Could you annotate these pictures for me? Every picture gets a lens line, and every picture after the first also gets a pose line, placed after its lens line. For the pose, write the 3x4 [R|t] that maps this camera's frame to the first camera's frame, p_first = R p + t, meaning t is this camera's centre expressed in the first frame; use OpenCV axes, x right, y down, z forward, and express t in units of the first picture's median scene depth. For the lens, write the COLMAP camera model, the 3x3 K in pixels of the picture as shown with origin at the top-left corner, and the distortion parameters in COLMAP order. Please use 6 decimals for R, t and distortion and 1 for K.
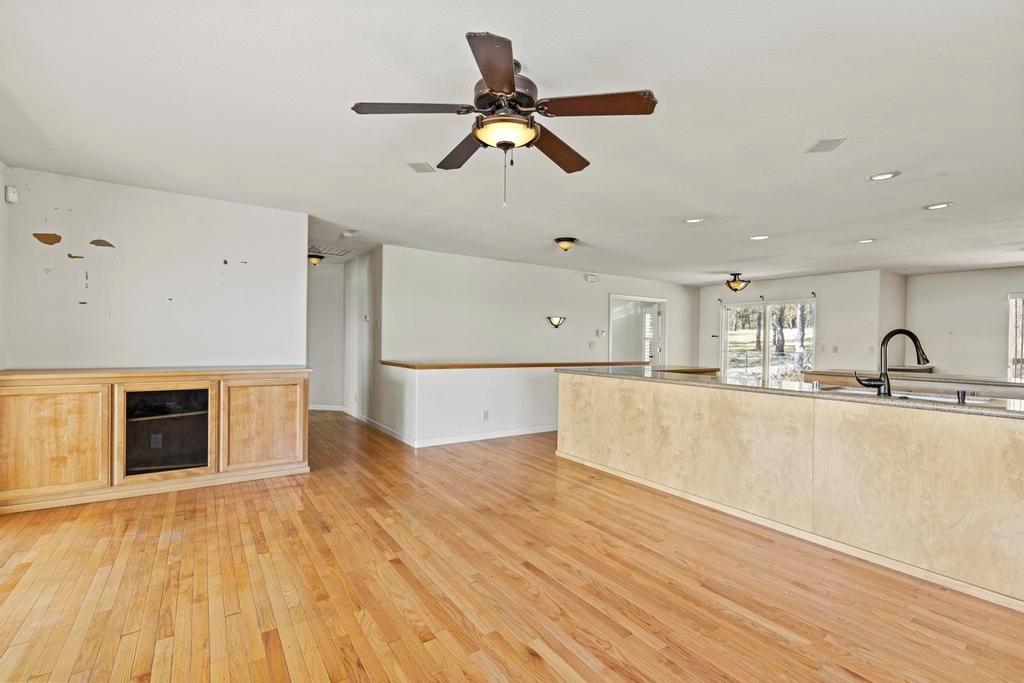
lens RADIAL K [[461.3, 0, 515.0], [0, 461.3, 346.2], [0, 0, 1]] dist [0.006379, -0.001606]
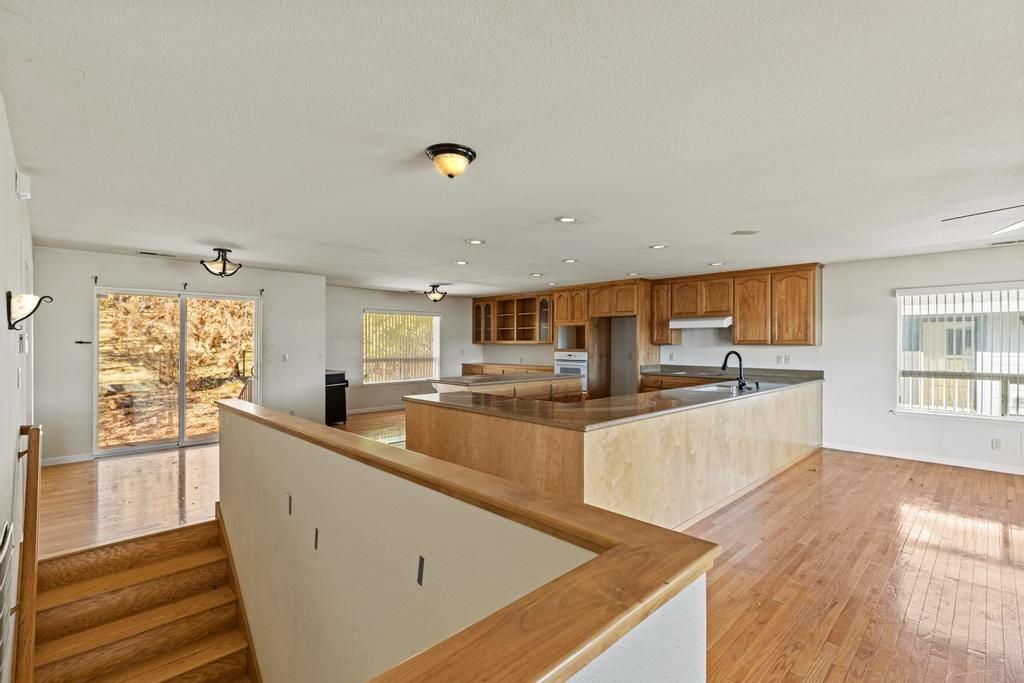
lens RADIAL K [[461.3, 0, 510.2], [0, 461.3, 345.4], [0, 0, 1]] dist [0.006379, -0.001606]
pose [[-0.166999, -0.016159, 0.985825, -0.547186], [0.000022, 0.999866, 0.016393, -0.068151], [-0.985957, 0.002759, -0.166977, 1.575172]]
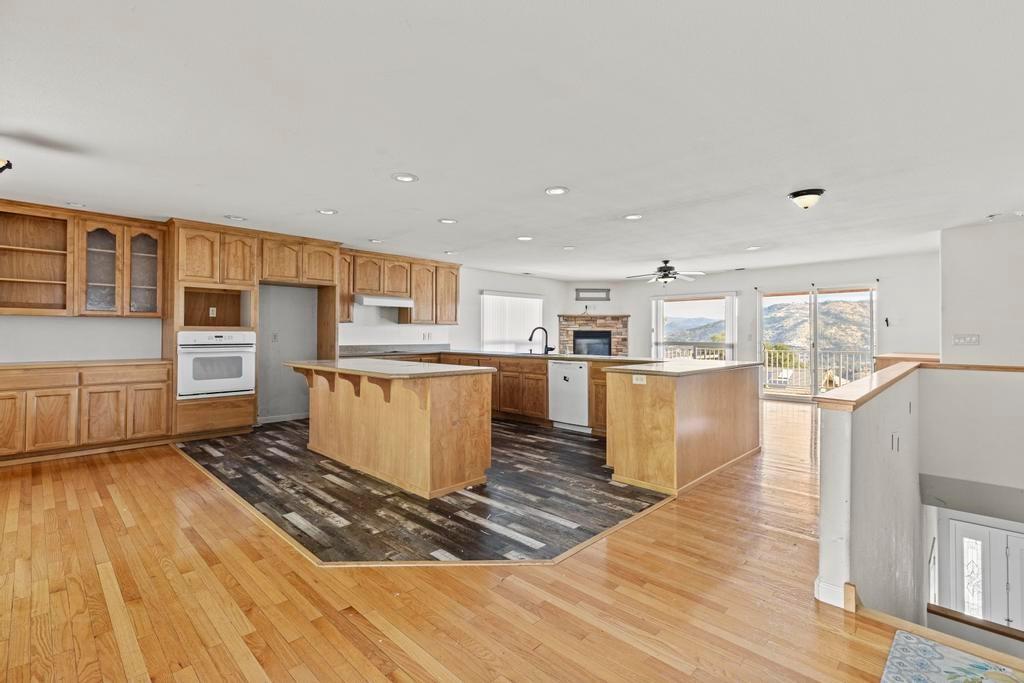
lens RADIAL K [[461.3, 0, 517.7], [0, 461.3, 331.2], [0, 0, 1]] dist [0.006379, -0.001606]
pose [[-0.978995, -0.016745, -0.203196, 1.077115], [-0.016661, 0.999859, -0.002126, -0.010487], [0.203203, 0.001304, -0.979136, 2.487539]]
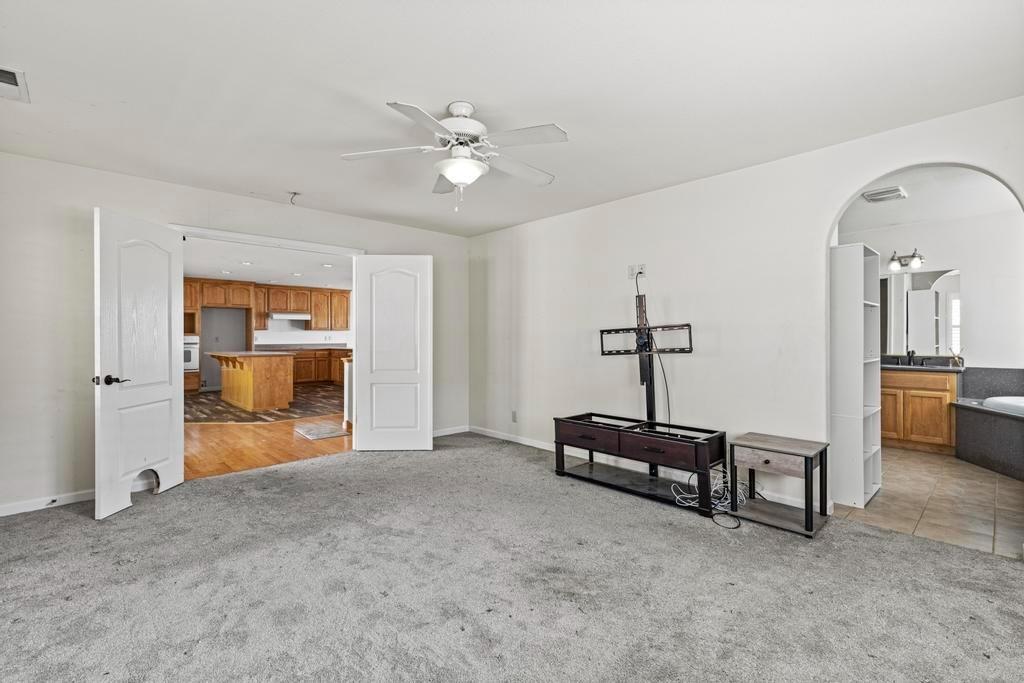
lens RADIAL K [[461.3, 0, 521.0], [0, 461.3, 339.0], [0, 0, 1]] dist [0.006379, -0.001606]
pose [[-0.985831, -0.009885, -0.167448, 0.236469], [-0.011977, 0.999862, 0.011485, -0.033475], [0.167312, 0.013327, -0.985814, 3.749180]]
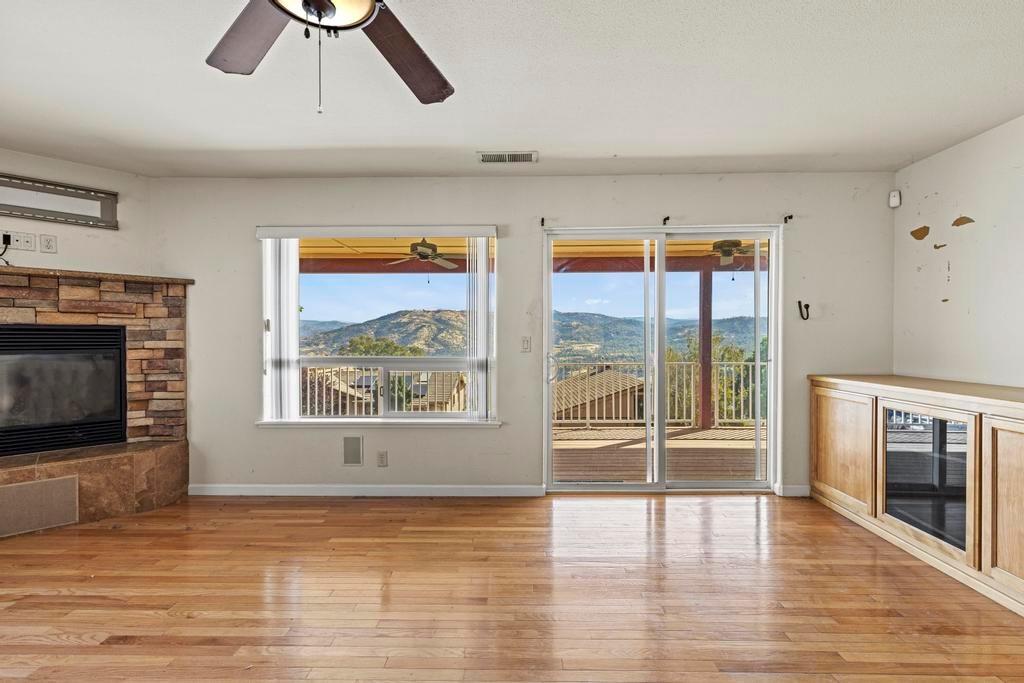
lens RADIAL K [[461.3, 0, 515.8], [0, 461.3, 343.2], [0, 0, 1]] dist [0.006379, -0.001606]
pose [[-0.577433, -0.004563, -0.816425, 0.185566], [-0.014077, 0.999891, 0.004368, -0.010377], [0.816317, 0.014015, -0.577434, 0.879183]]
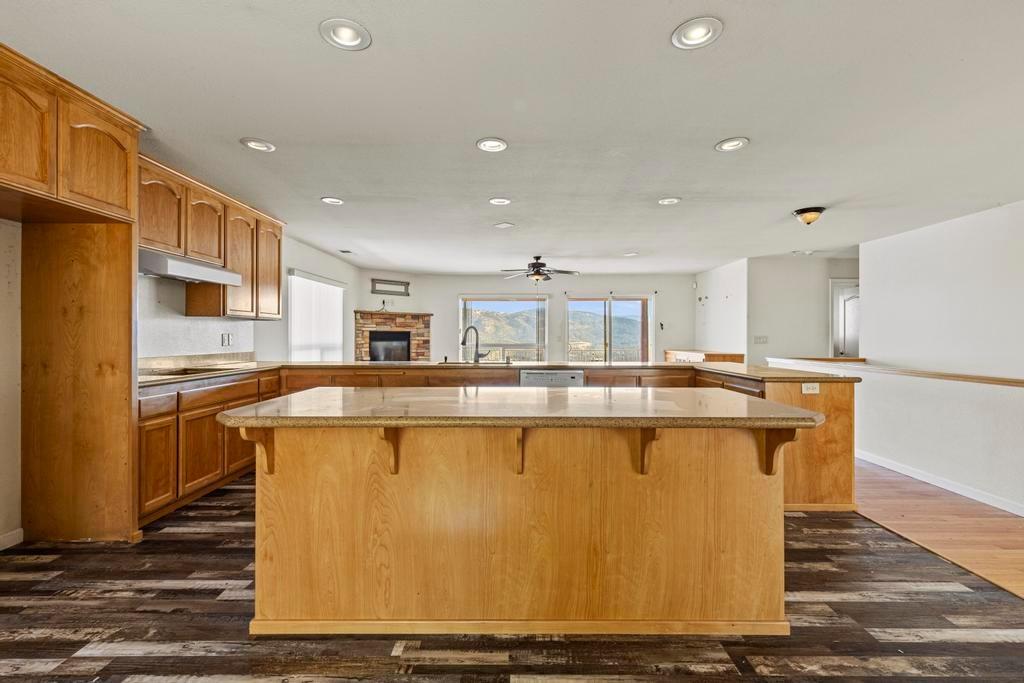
lens RADIAL K [[461.3, 0, 514.6], [0, 461.3, 336.5], [0, 0, 1]] dist [0.006379, -0.001606]
pose [[-0.564401, -0.013267, -0.825394, 1.654350], [-0.015449, 0.999865, -0.005507, 0.002880], [0.825356, 0.009643, -0.564530, 1.590653]]
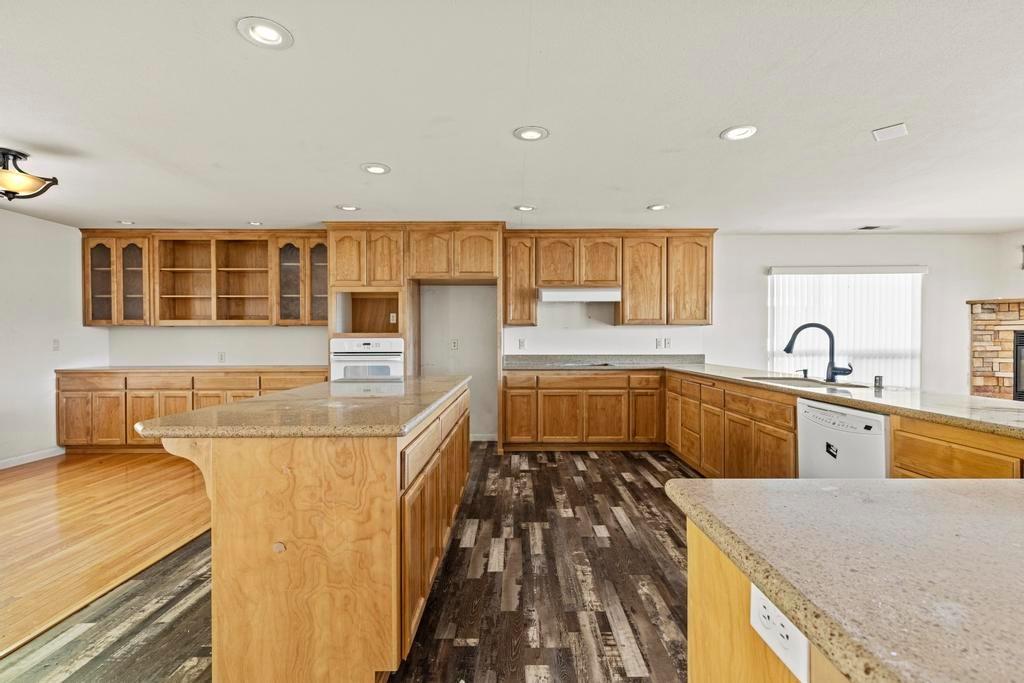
lens RADIAL K [[461.3, 0, 518.7], [0, 461.3, 340.9], [0, 0, 1]] dist [0.006379, -0.001606]
pose [[-0.828526, -0.010753, 0.559847, 0.597363], [-0.003644, 0.999898, 0.013811, -0.009943], [-0.559939, 0.009403, -0.828481, 1.739447]]
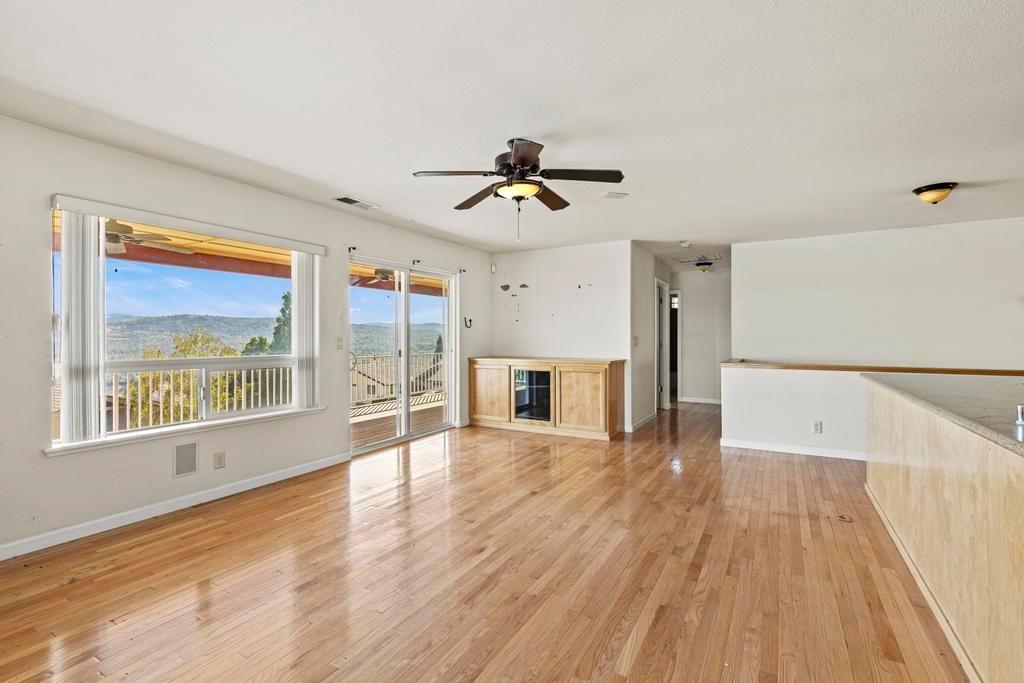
lens RADIAL K [[461.3, 0, 518.7], [0, 461.3, 338.3], [0, 0, 1]] dist [0.006379, -0.001606]
pose [[0.442113, -0.013359, -0.896860, 0.702112], [0.001129, 0.999897, -0.014338, 0.001610], [0.896959, 0.005326, 0.442082, 0.216942]]
